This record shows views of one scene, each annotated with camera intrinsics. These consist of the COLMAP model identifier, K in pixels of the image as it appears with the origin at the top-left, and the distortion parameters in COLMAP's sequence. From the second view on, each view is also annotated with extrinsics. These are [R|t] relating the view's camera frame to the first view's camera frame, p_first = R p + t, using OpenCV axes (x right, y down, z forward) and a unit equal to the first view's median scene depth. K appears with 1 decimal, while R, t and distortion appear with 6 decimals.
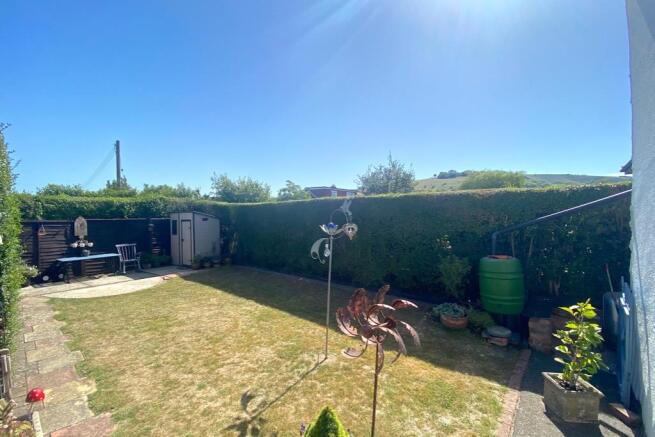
lens RADIAL K [[265.8, 0, 326.5], [0, 265.8, 216.7], [0, 0, 1]] dist [0.051472, -0.039015]
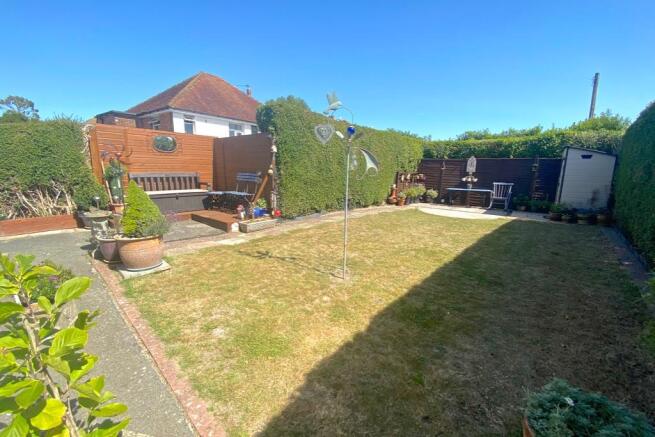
lens RADIAL K [[265.8, 0, 326.5], [0, 265.8, 216.7], [0, 0, 1]] dist [0.051472, -0.039015]
pose [[-0.036400, 0.182851, -0.982467, 0.645273], [-0.022648, 0.982715, 0.183736, 0.108968], [0.999081, 0.028939, -0.031629, 0.715250]]
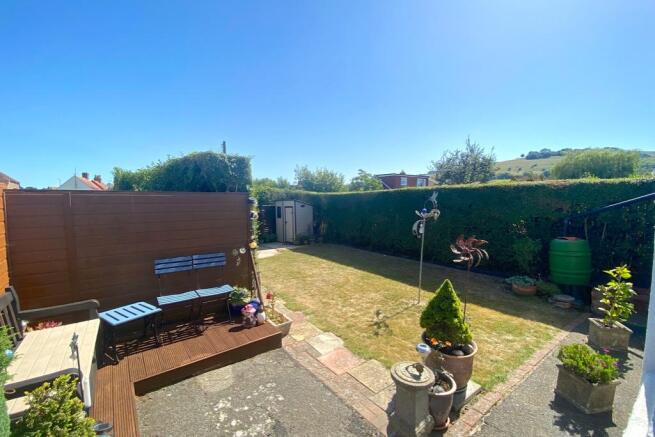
lens RADIAL K [[265.1, 0, 323.0], [0, 265.1, 220.4], [0, 0, 1]] dist [0.019094, -0.022859]
pose [[0.968067, 0.015969, -0.250184, -0.111336], [0.000172, 0.997926, 0.064364, -0.005781], [0.250693, -0.062352, 0.966057, -0.360600]]
